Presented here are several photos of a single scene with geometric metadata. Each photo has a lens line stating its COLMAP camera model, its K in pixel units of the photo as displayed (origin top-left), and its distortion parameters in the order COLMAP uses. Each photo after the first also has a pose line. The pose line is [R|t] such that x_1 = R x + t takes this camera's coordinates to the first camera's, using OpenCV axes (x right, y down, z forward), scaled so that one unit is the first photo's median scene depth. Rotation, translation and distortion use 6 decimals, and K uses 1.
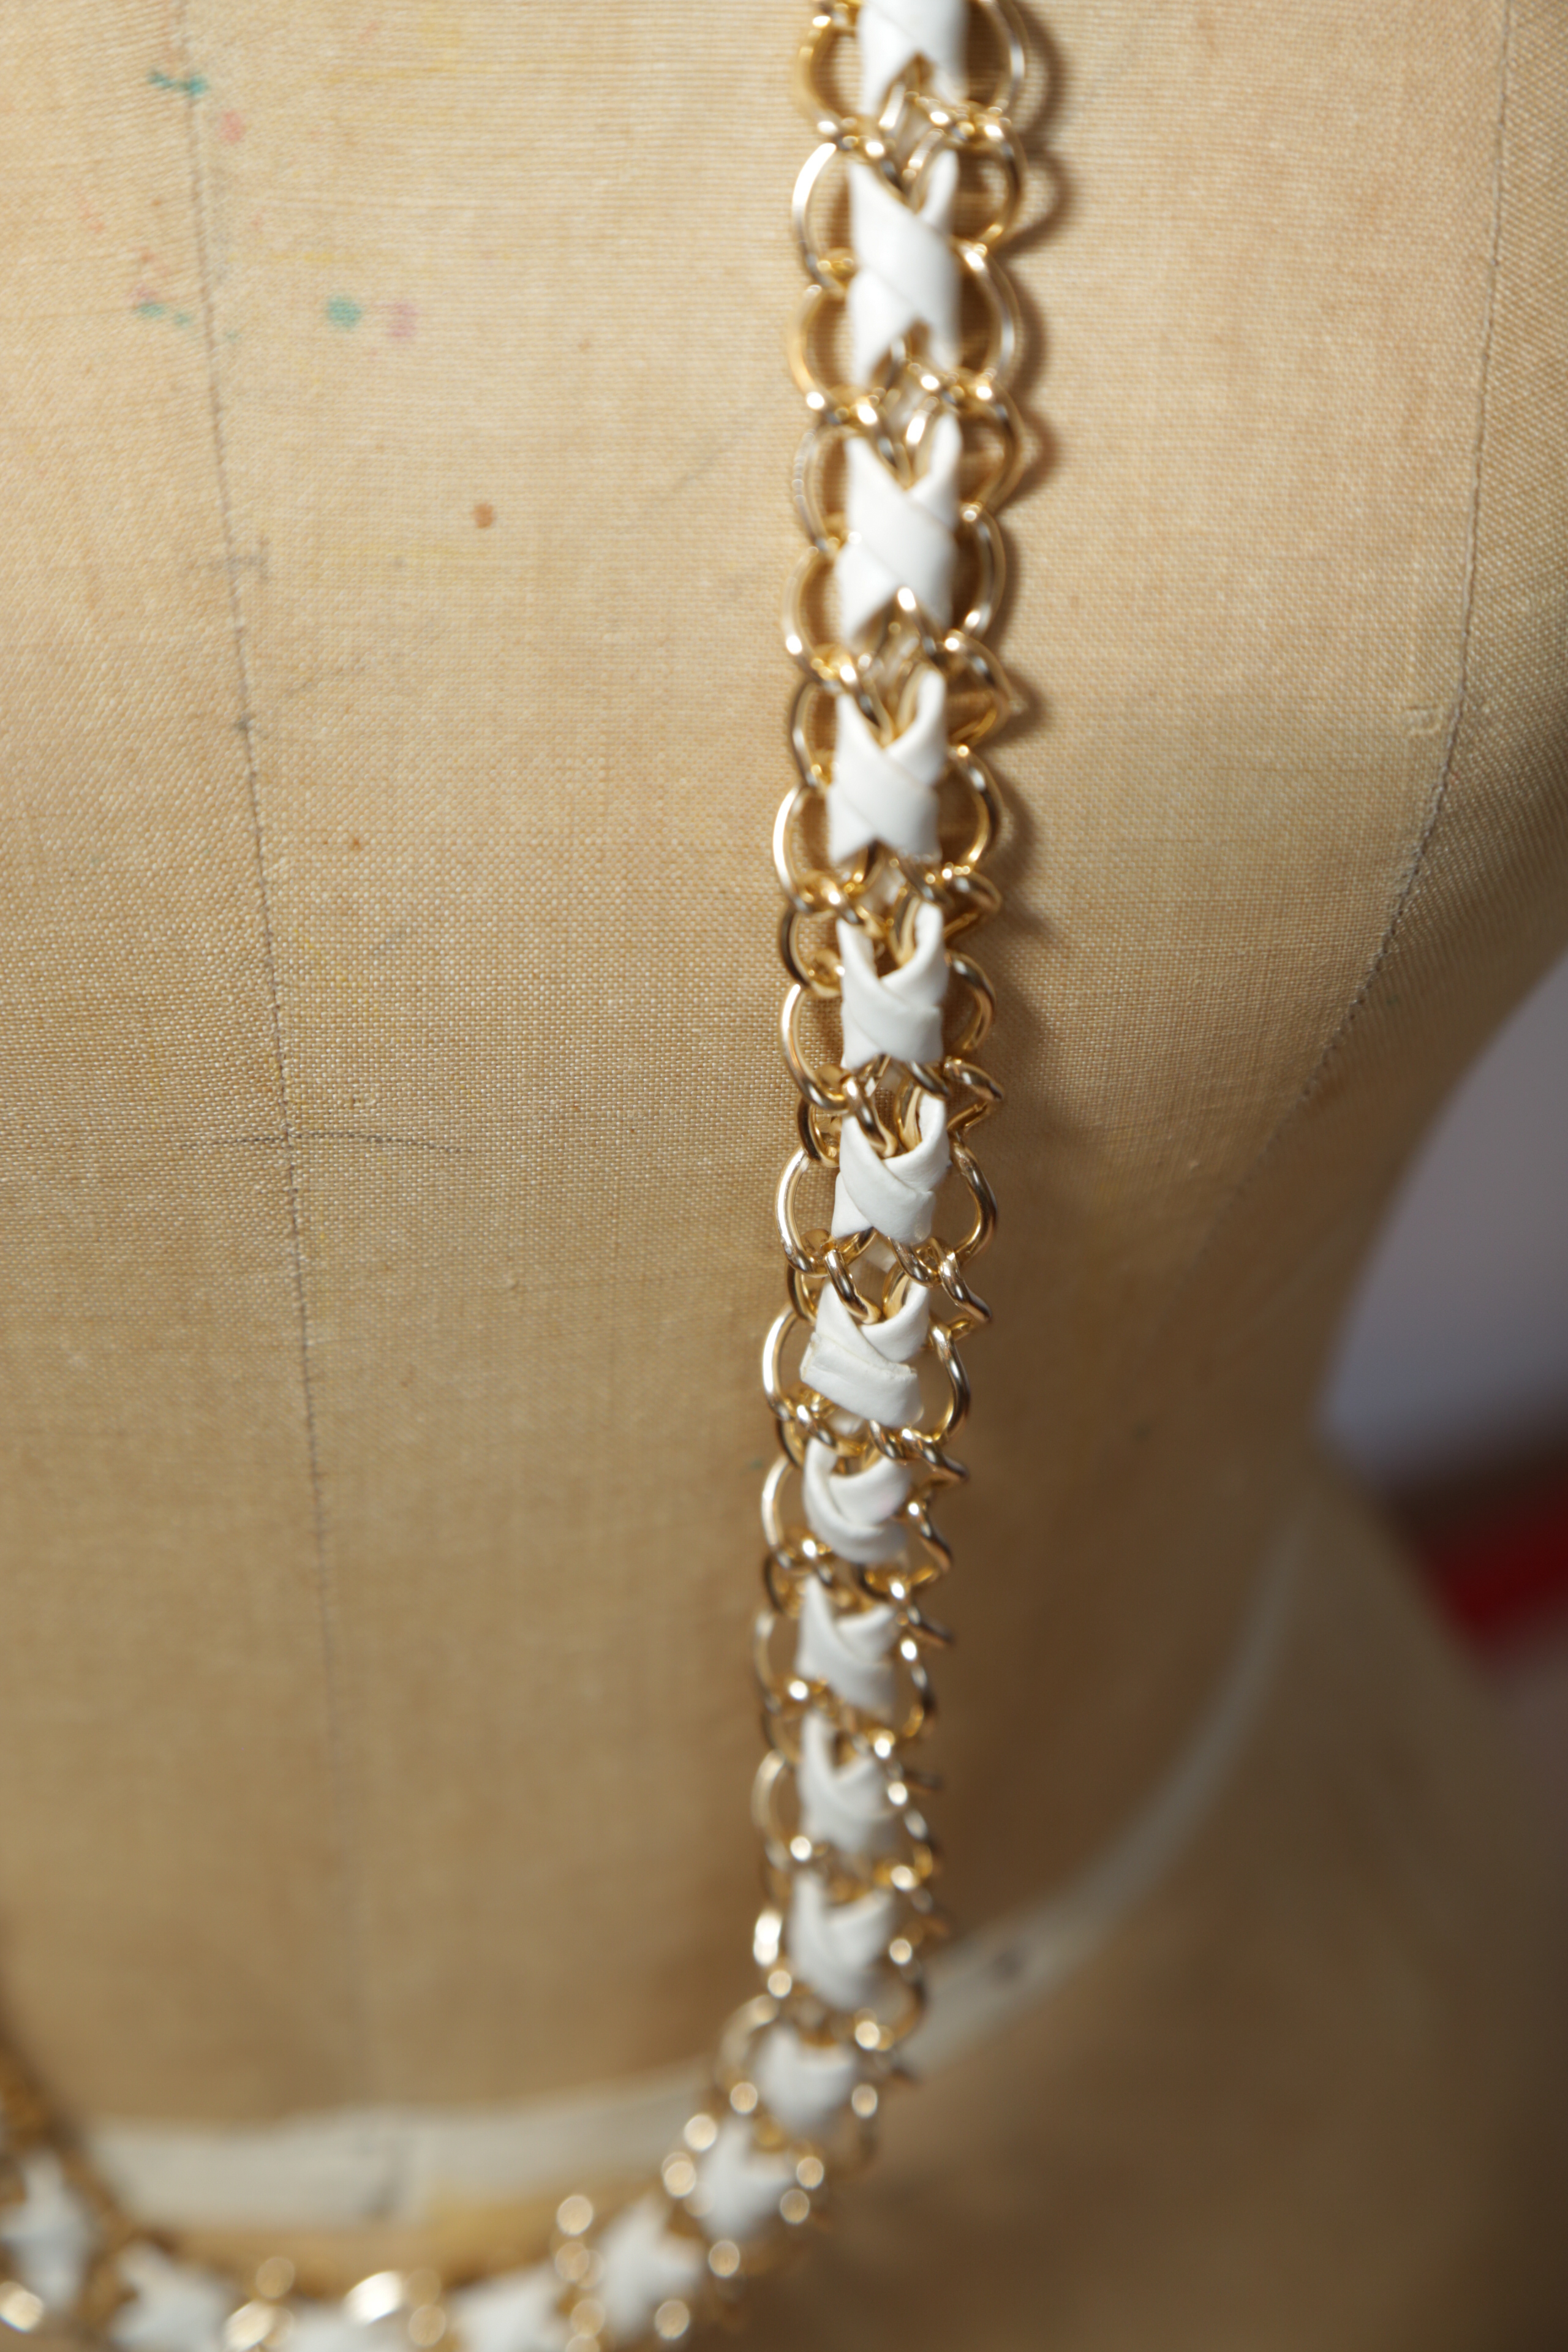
lens RADIAL K [[5565.4, 0, 784.0], [0, 5565.4, 1176.0], [0, 0, 1]] dist [0.284852, -0.350446]
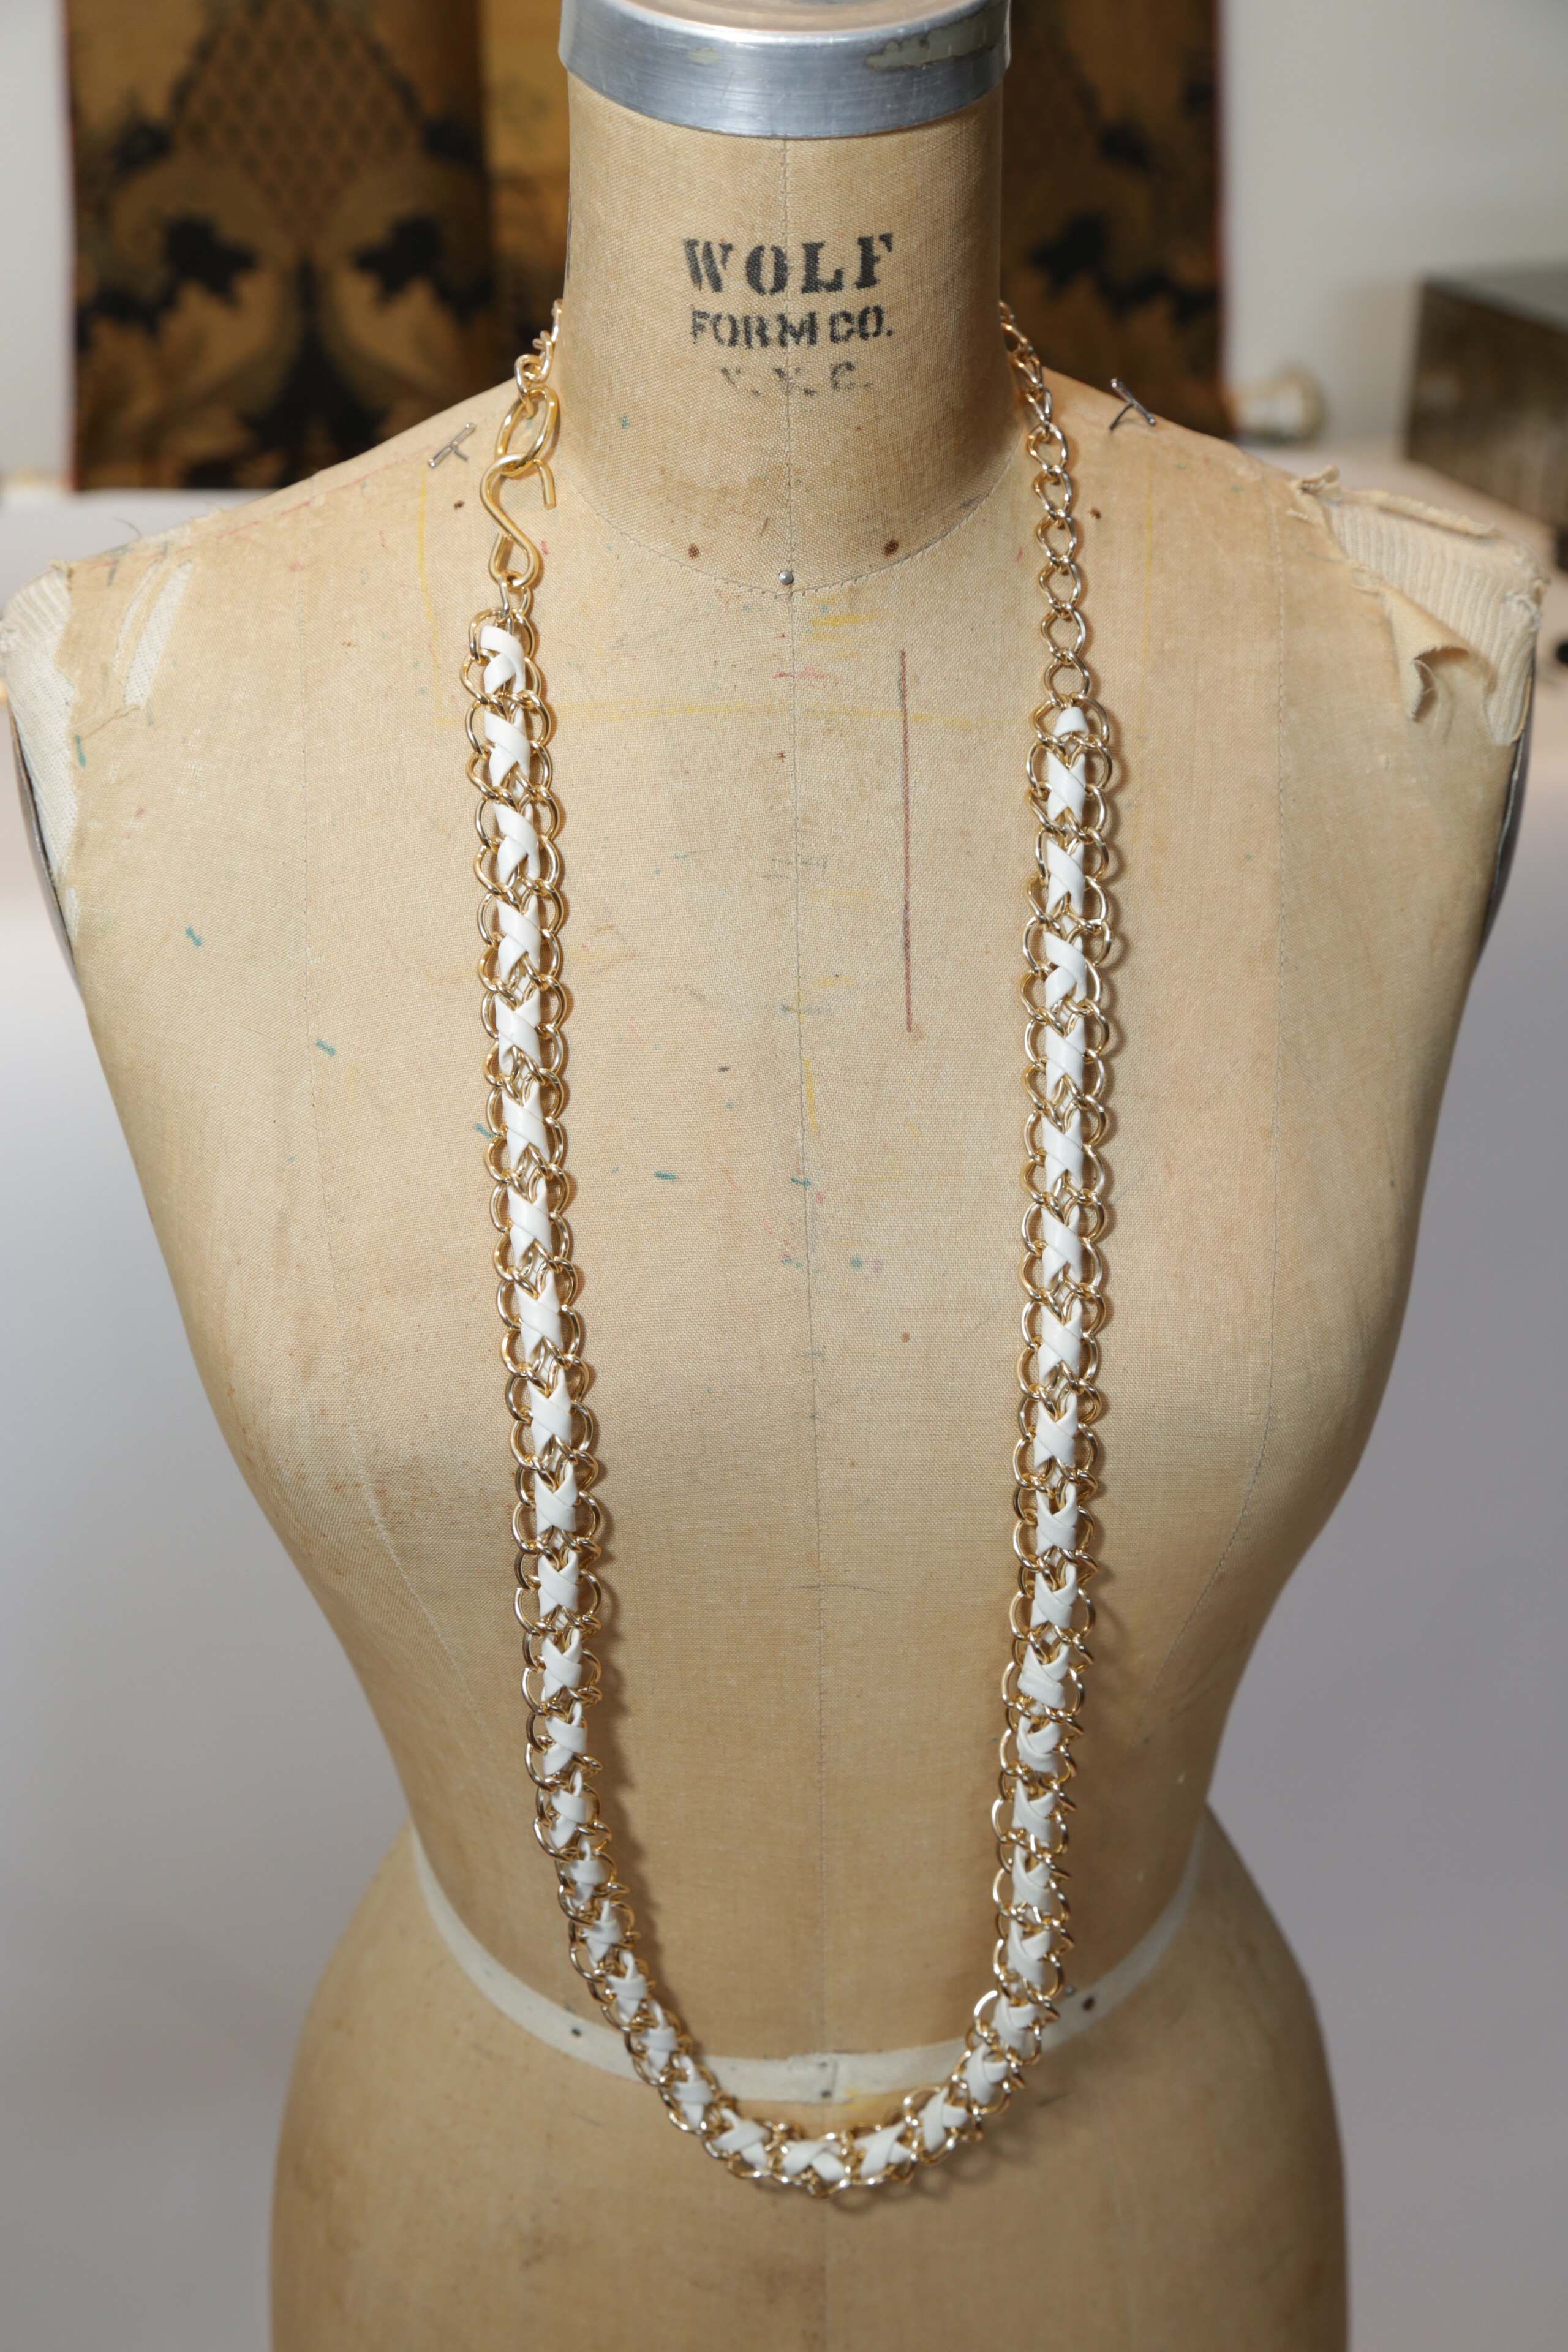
lens RADIAL K [[2861.5, 0, 760.3], [0, 2861.5, 1175.4], [0, 0, 1]] dist [0.048377, 0.060500]
pose [[0.999261, 0.002520, -0.038343, -0.070087], [-0.012926, 0.961740, -0.273657, 0.185106], [0.036186, 0.273951, 0.961063, -0.355095]]
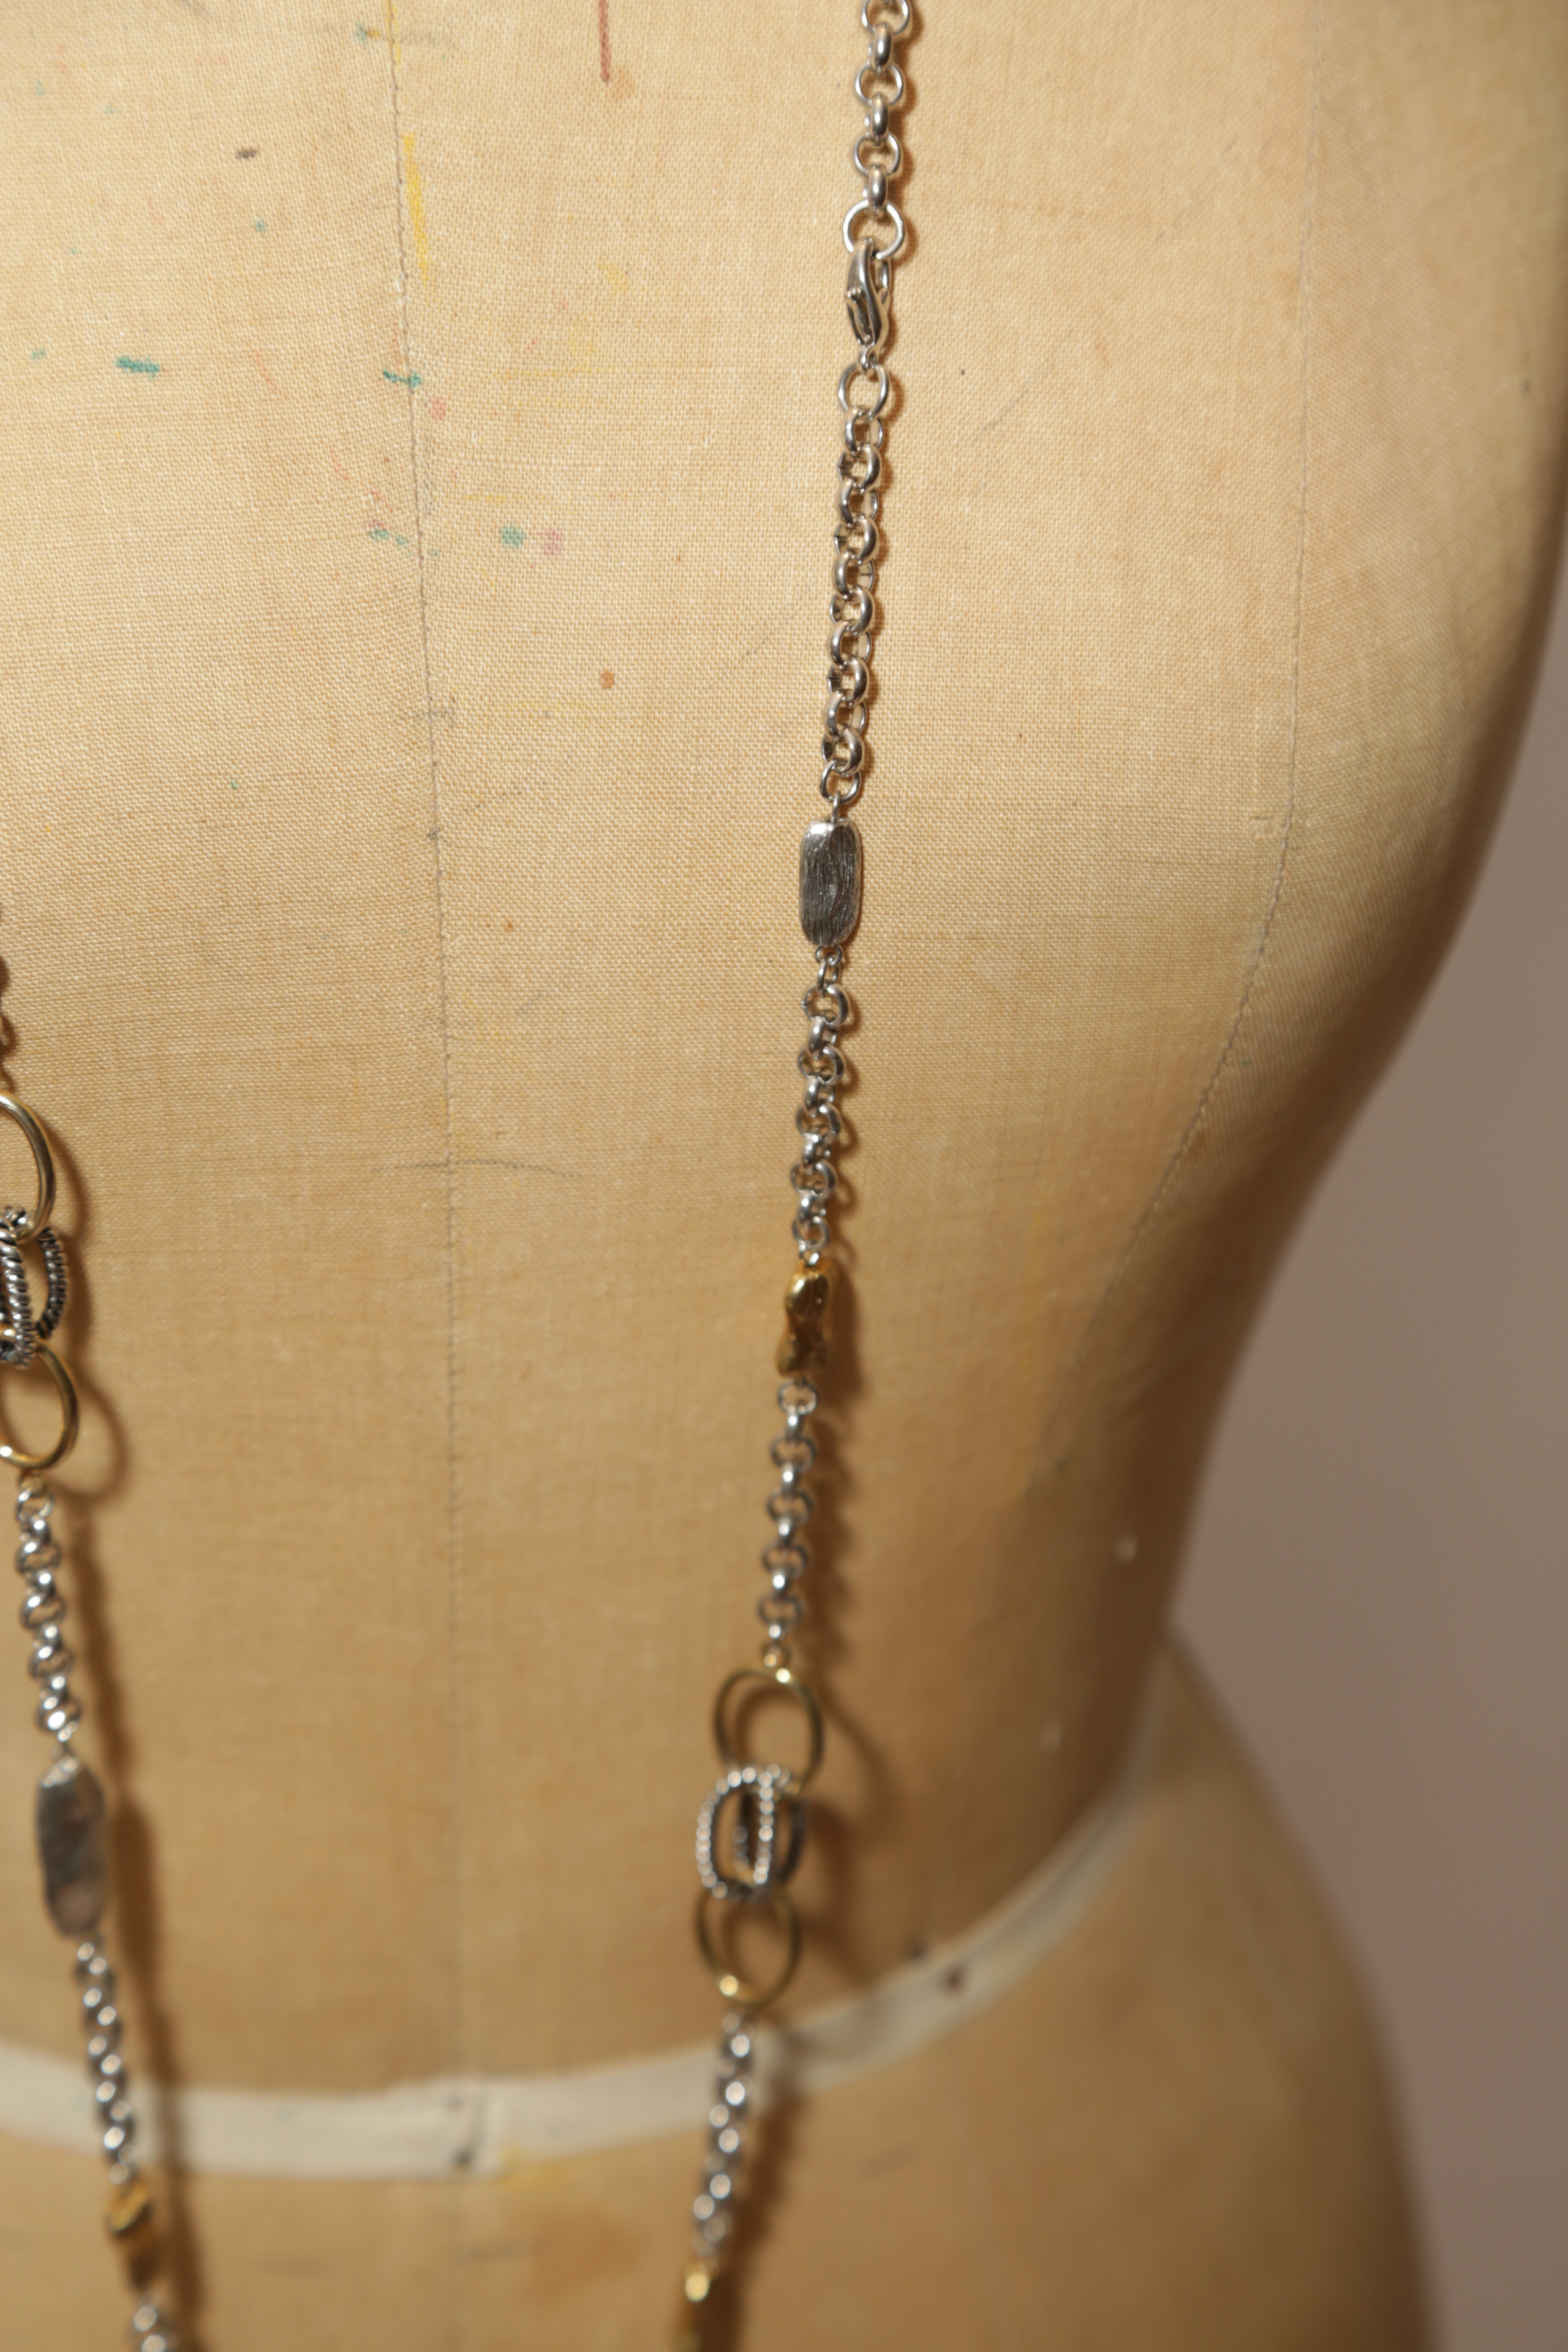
lens RADIAL K [[6040.5, 0, 774.0], [0, 6040.5, 1168.4], [0, 0, 1]] dist [0.433434, -0.307115]
pose [[0.998789, -0.010290, 0.048113, -0.085747], [0.019512, 0.980541, -0.195342, 0.303813], [-0.045167, 0.196045, 0.979554, -0.488748]]
